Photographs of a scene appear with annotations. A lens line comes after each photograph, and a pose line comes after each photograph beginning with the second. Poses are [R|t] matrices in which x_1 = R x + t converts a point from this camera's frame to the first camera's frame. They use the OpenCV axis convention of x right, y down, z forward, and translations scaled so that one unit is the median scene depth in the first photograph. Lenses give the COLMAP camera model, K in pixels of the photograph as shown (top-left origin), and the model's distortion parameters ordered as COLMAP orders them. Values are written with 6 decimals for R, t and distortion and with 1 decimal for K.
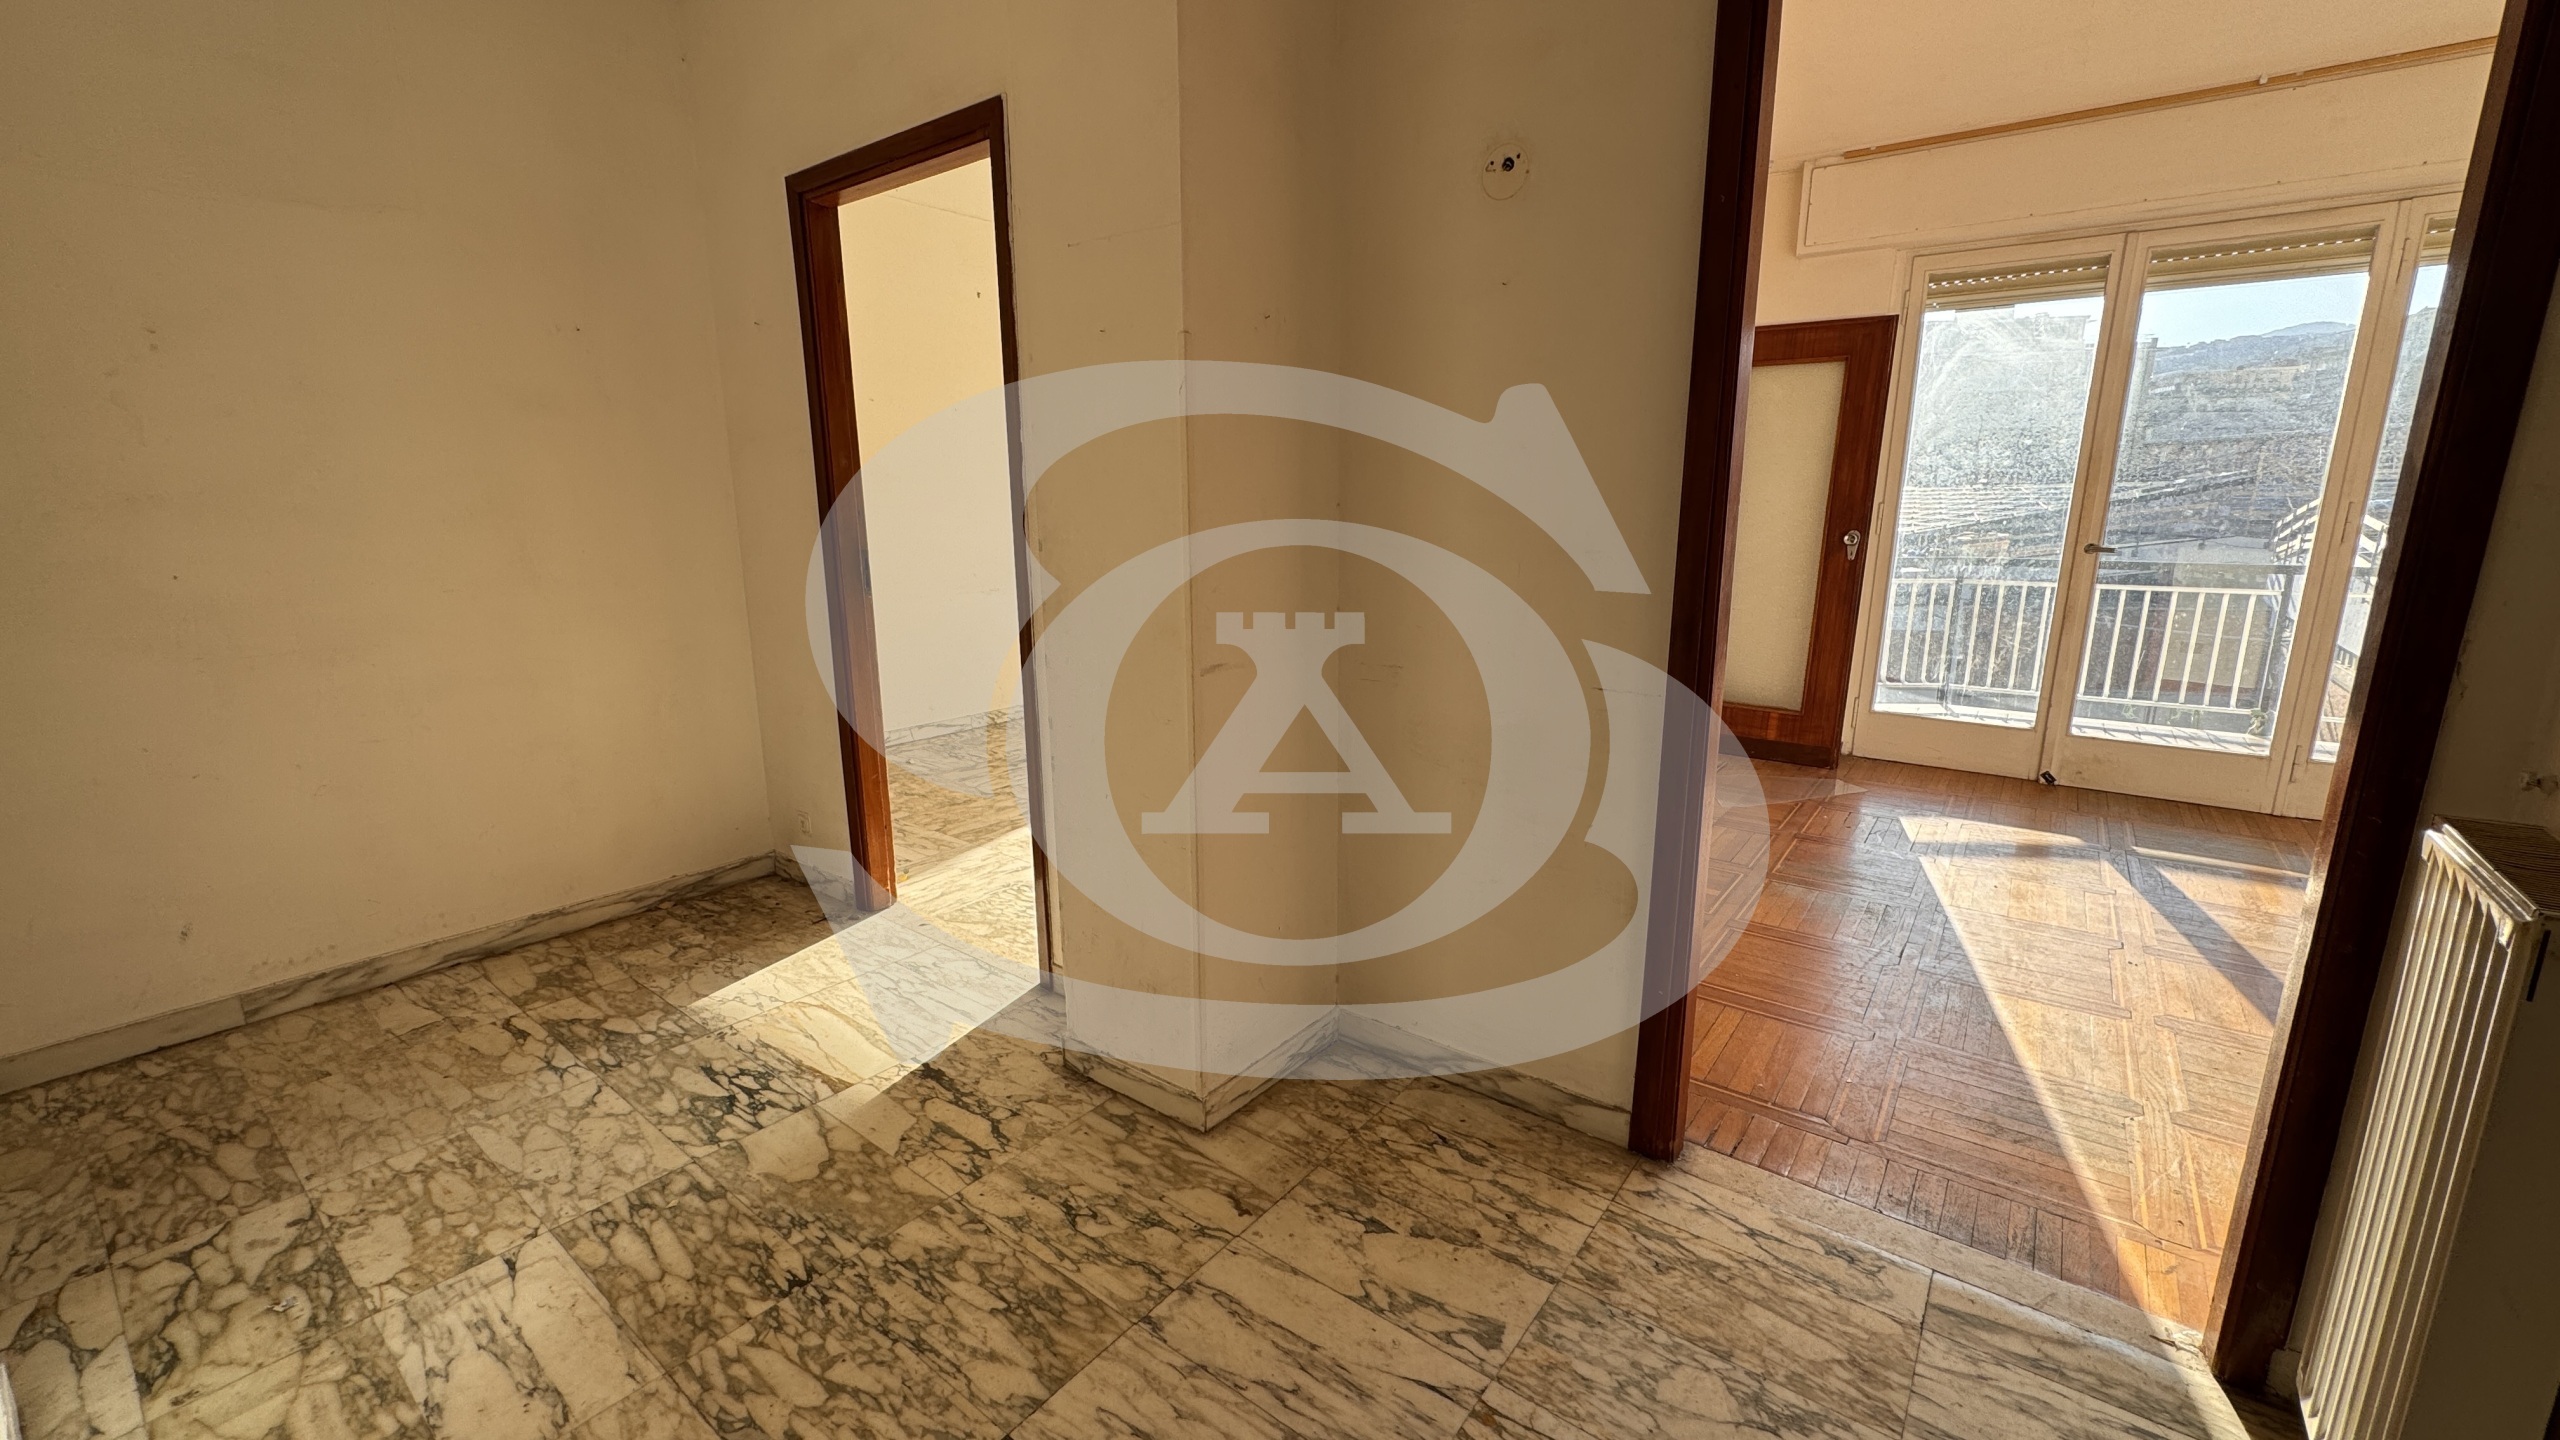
lens RADIAL K [[1011.1, 0, 1280.9], [0, 1011.1, 713.1], [0, 0, 1]] dist [-0.000514, 0.001024]
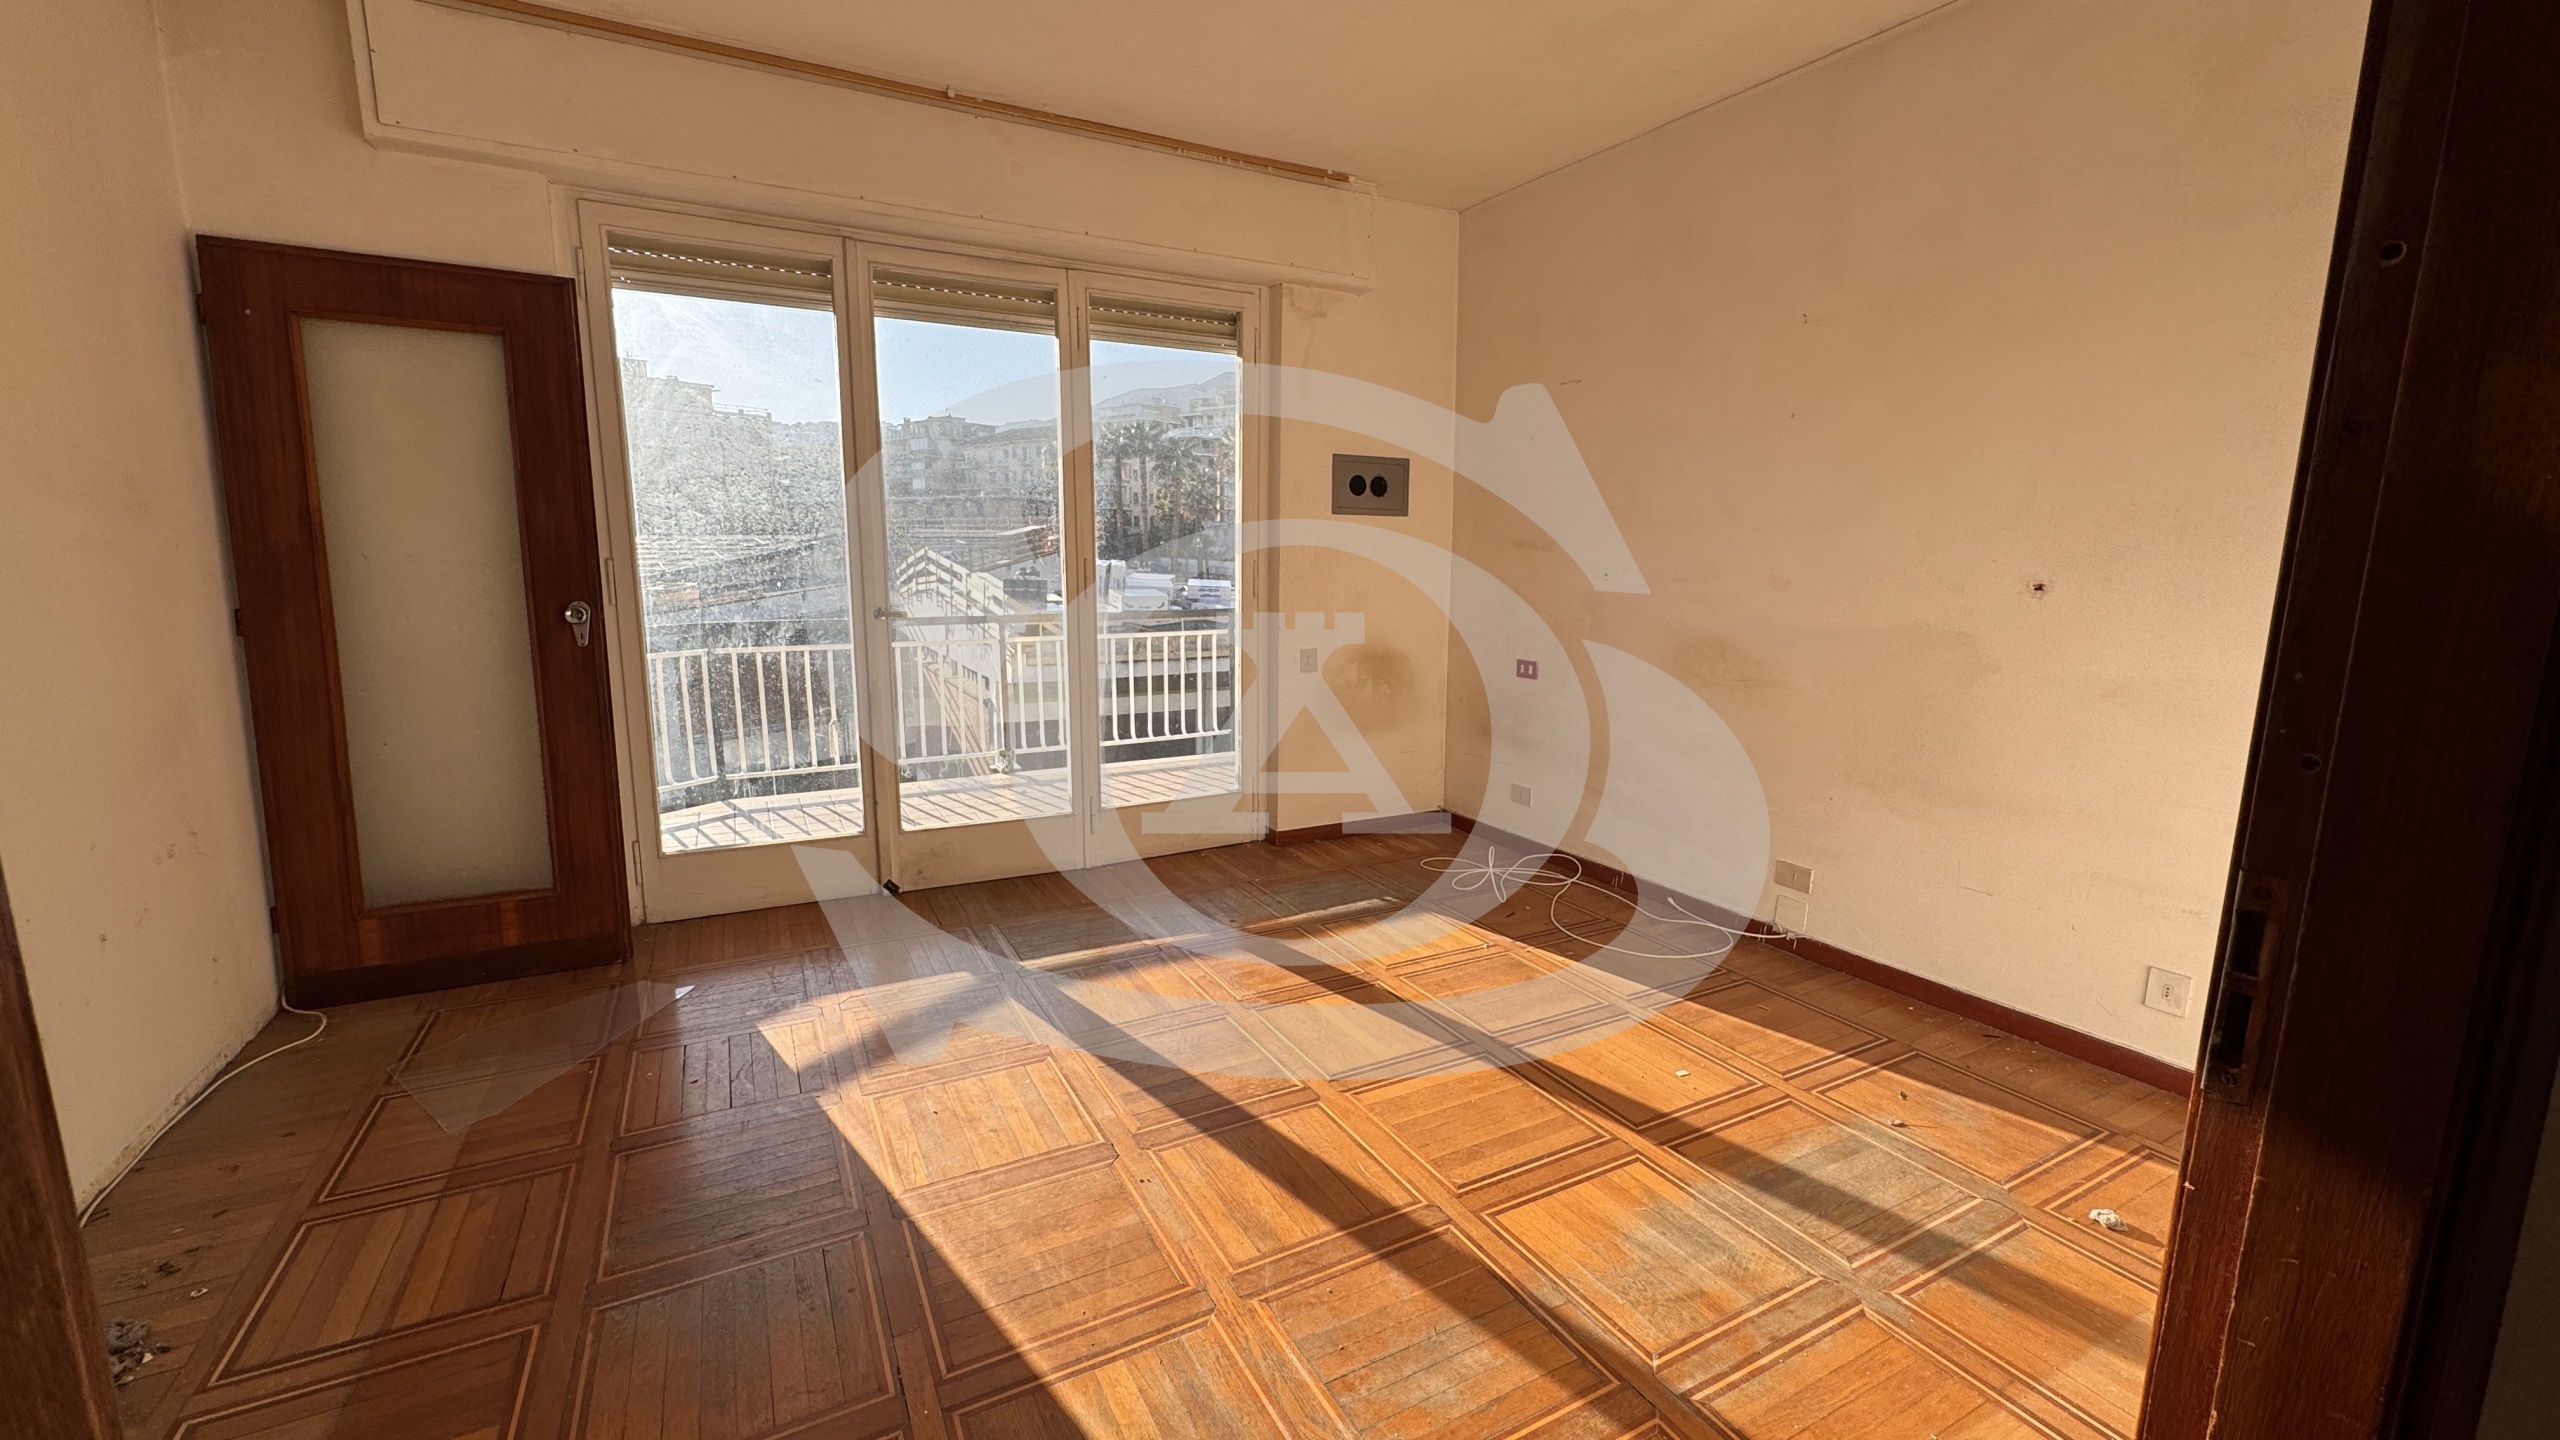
lens RADIAL K [[1011.1, 0, 1276.0], [0, 1011.1, 719.9], [0, 0, 1]] dist [-0.000514, 0.001024]
pose [[0.417206, -0.144487, 0.897253, 0.165540], [0.180279, 0.980819, 0.074117, -0.075996], [-0.890752, 0.130834, 0.435252, 0.340686]]
